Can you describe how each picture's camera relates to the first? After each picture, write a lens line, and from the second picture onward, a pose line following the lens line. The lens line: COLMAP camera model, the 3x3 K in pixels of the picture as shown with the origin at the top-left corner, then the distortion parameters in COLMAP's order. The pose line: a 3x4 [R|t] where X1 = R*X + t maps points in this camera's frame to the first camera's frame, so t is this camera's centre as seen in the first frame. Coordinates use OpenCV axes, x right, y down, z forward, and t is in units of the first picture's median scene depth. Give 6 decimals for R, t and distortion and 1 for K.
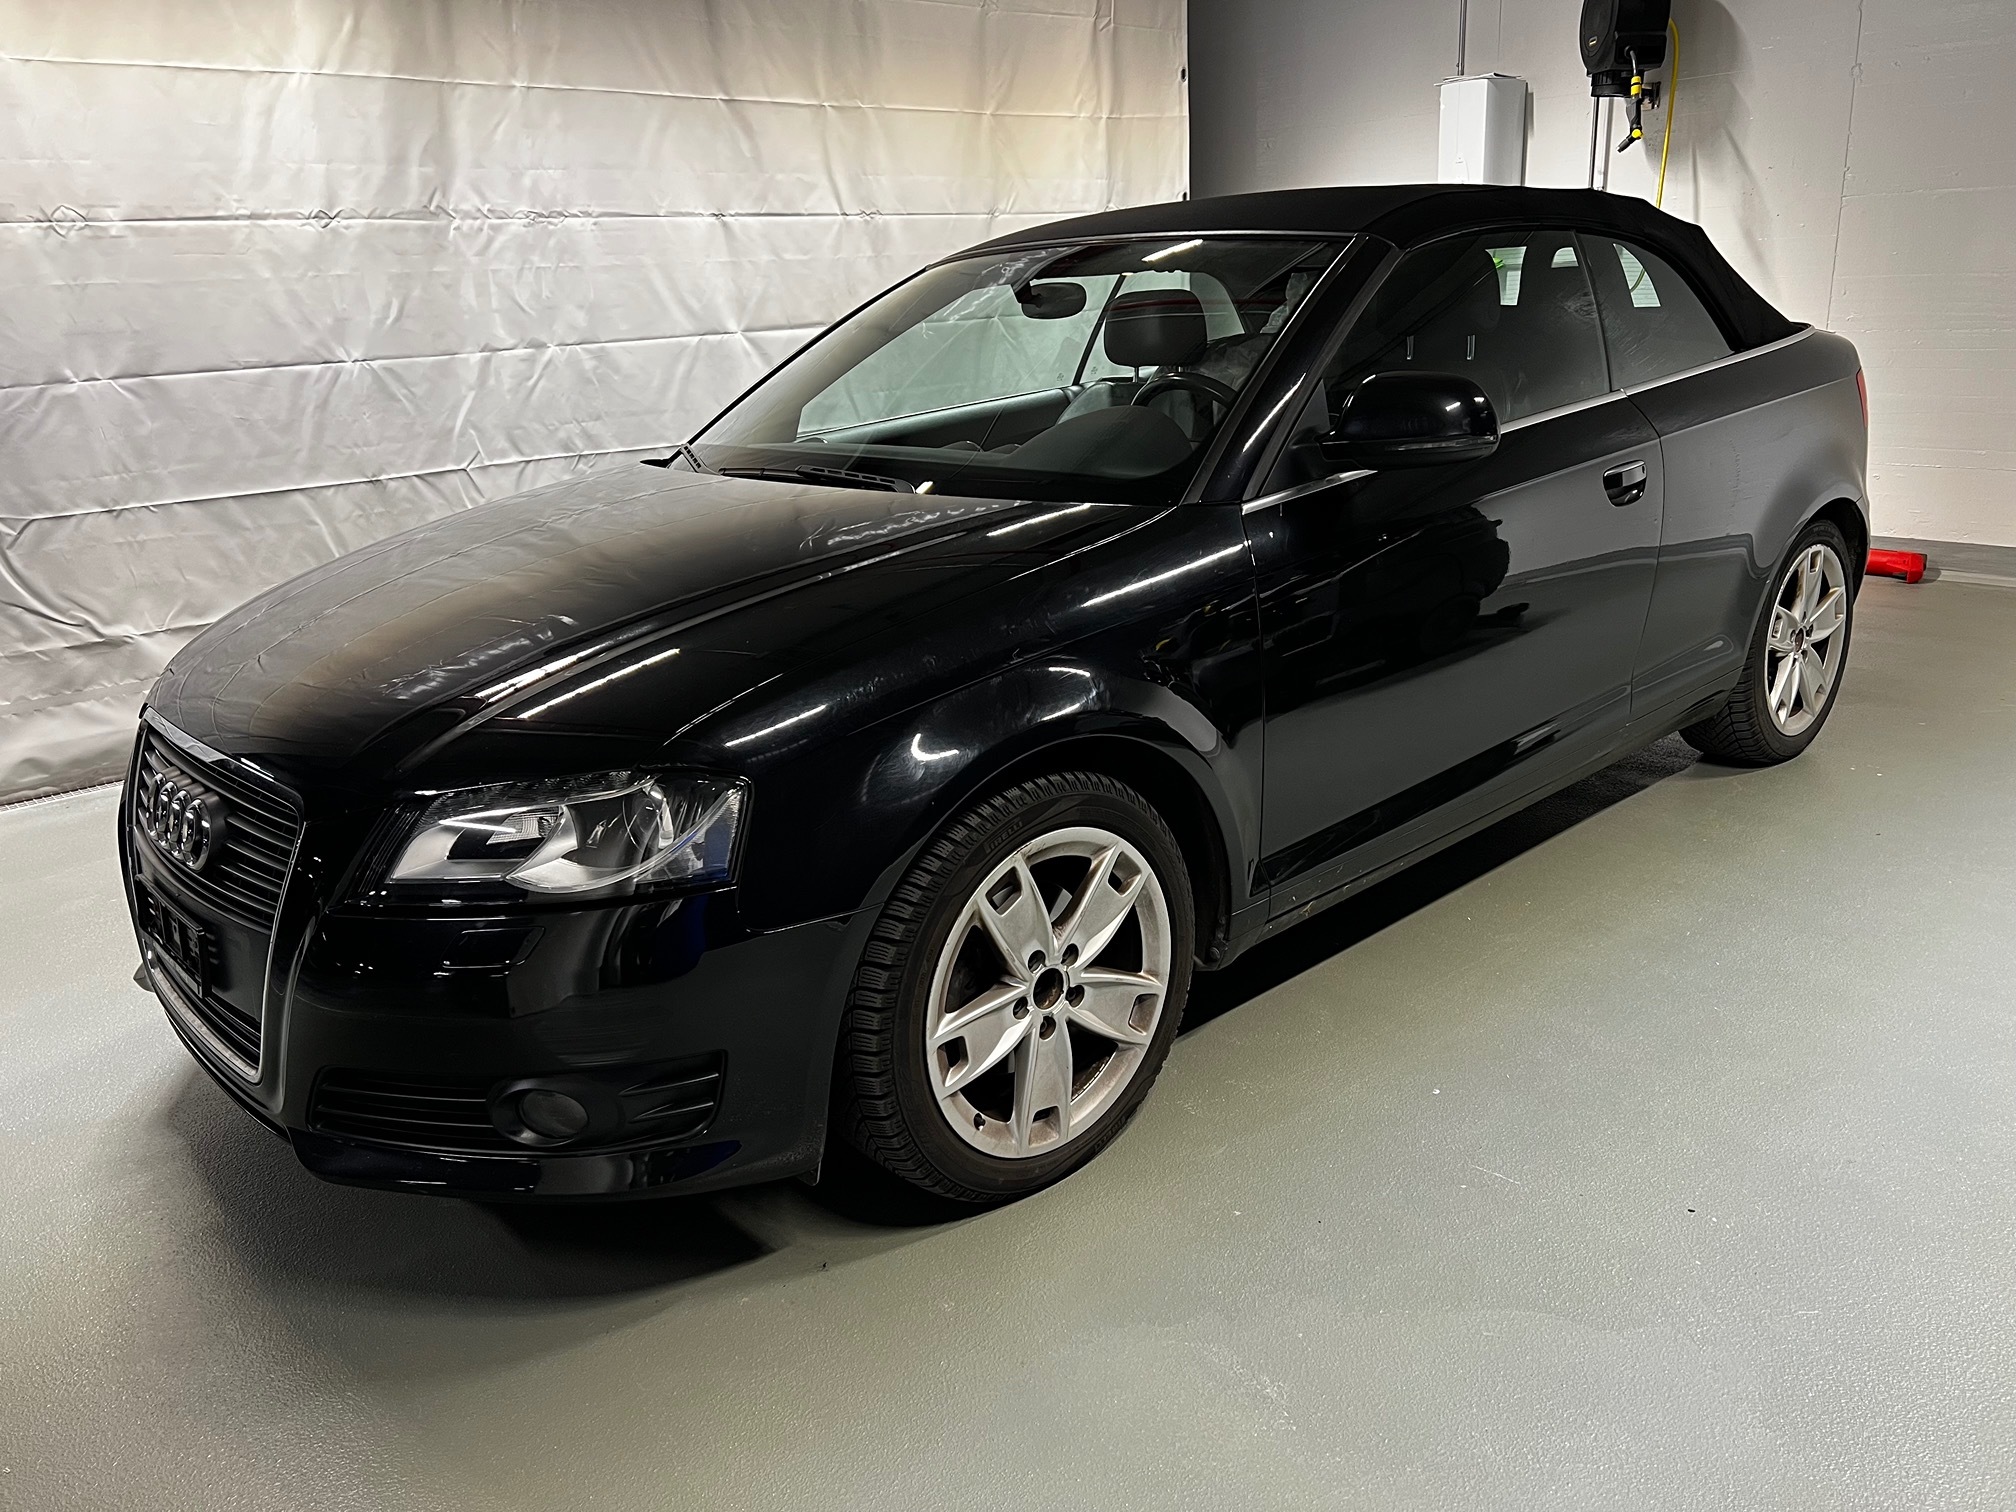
lens RADIAL K [[1523.9, 0, 1010.3], [0, 1523.9, 760.1], [0, 0, 1]] dist [0.045864, -0.047906]
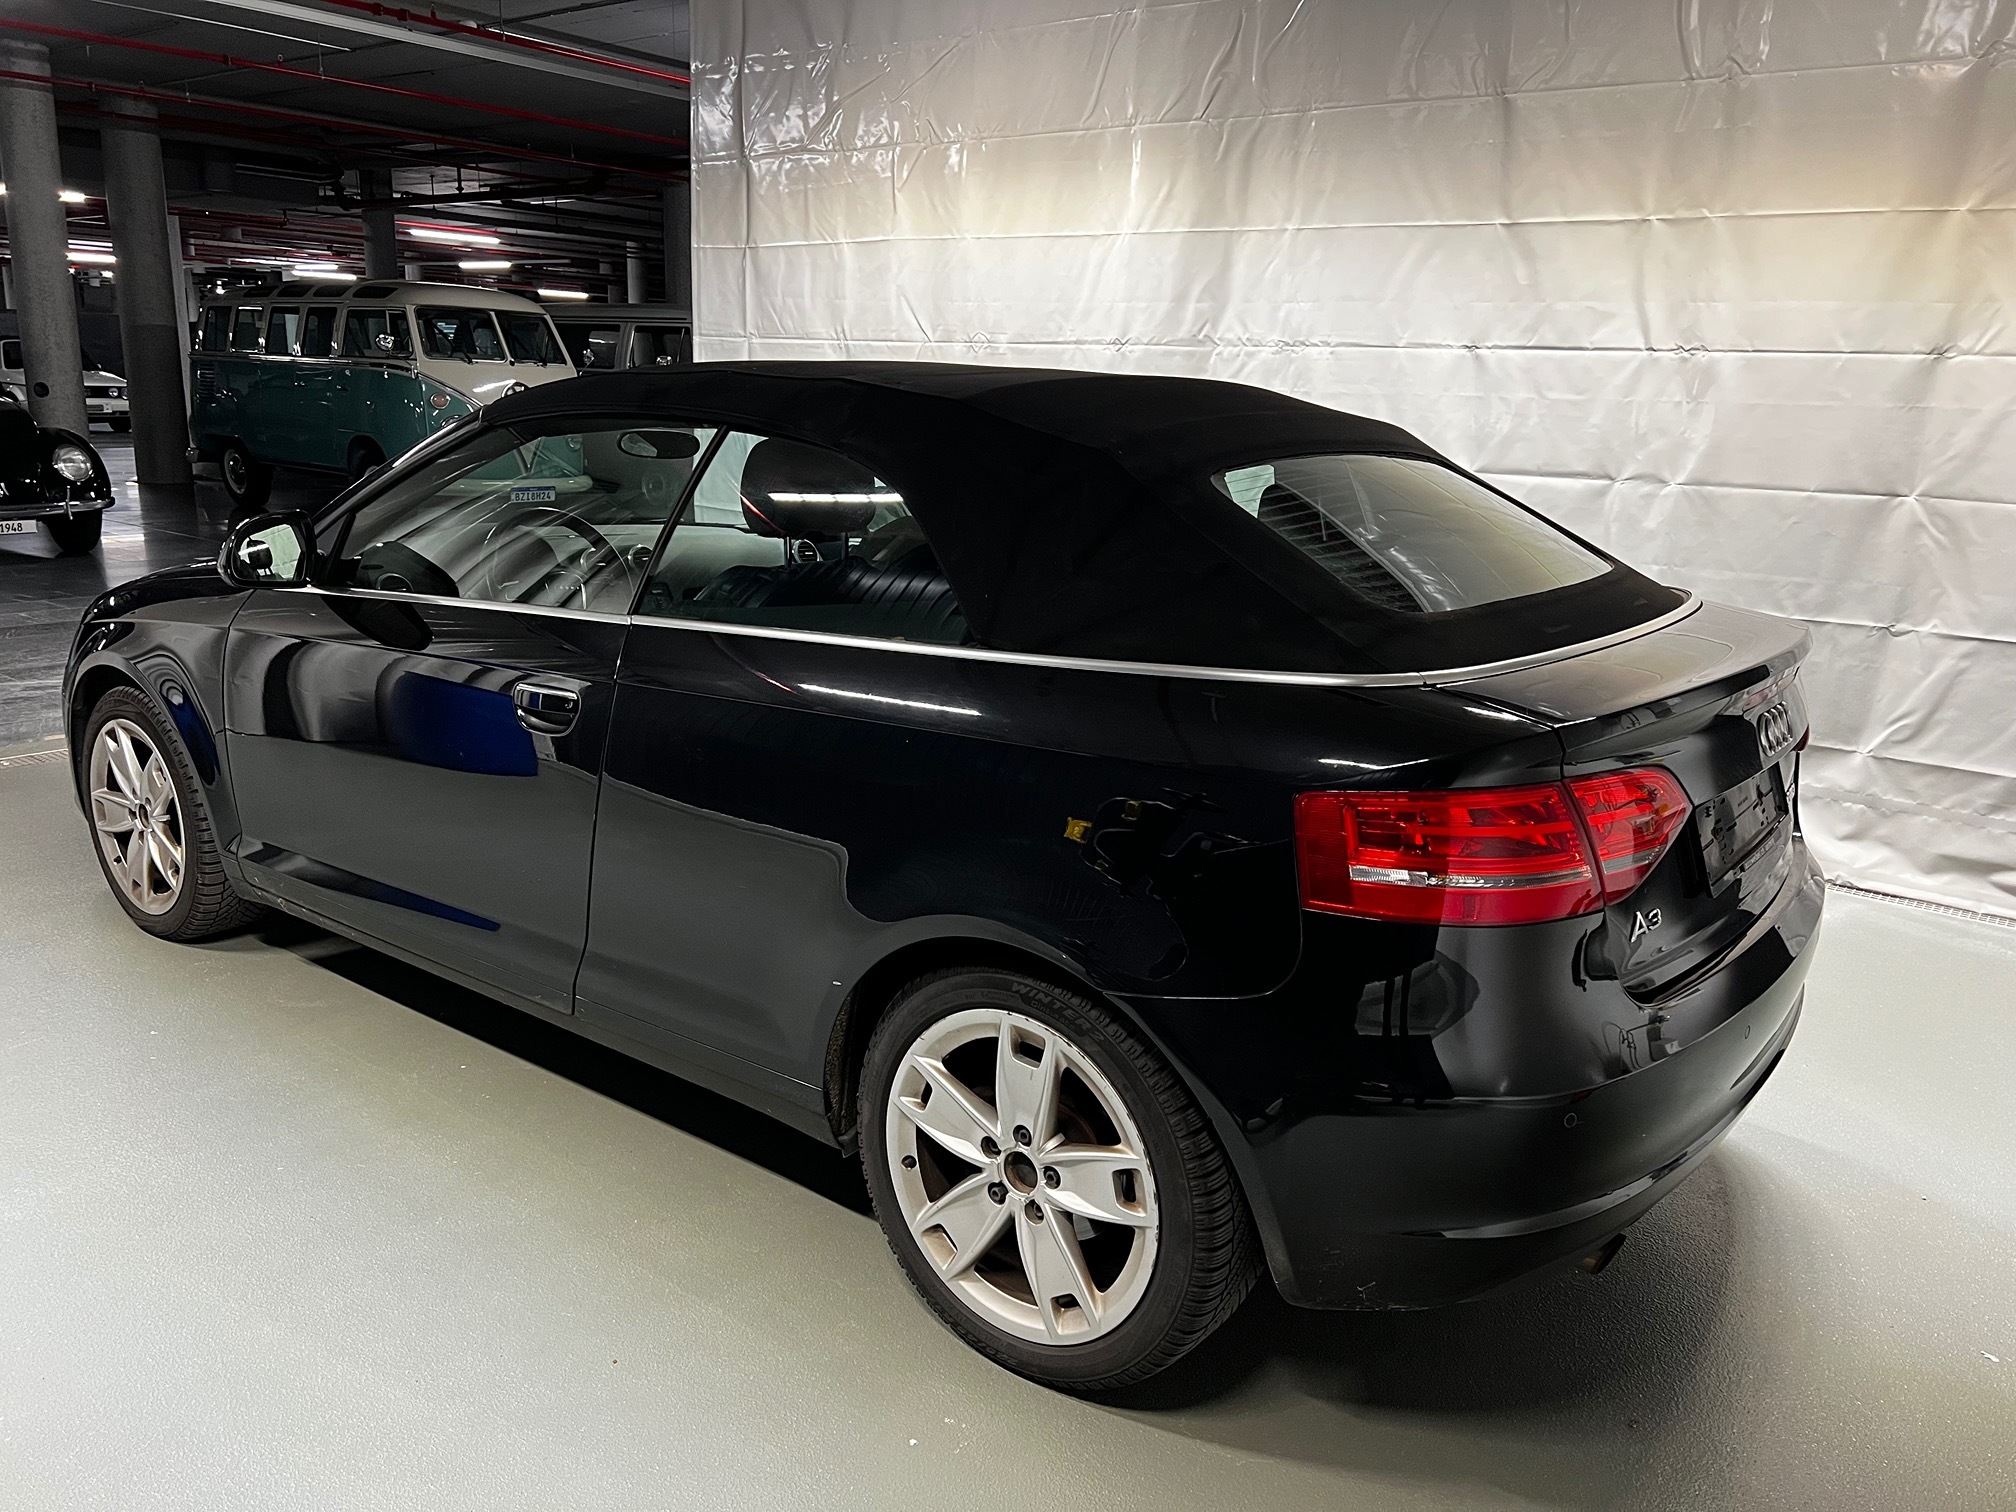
lens RADIAL K [[1519.5, 0, 1008.0], [0, 1519.5, 756.0], [0, 0, 1]] dist [0.045190, -0.046886]
pose [[0.176707, 0.286716, -0.941578, 0.791540], [-0.331991, 0.917933, 0.217211, -0.268387], [0.926583, 0.274213, 0.257393, 0.648458]]
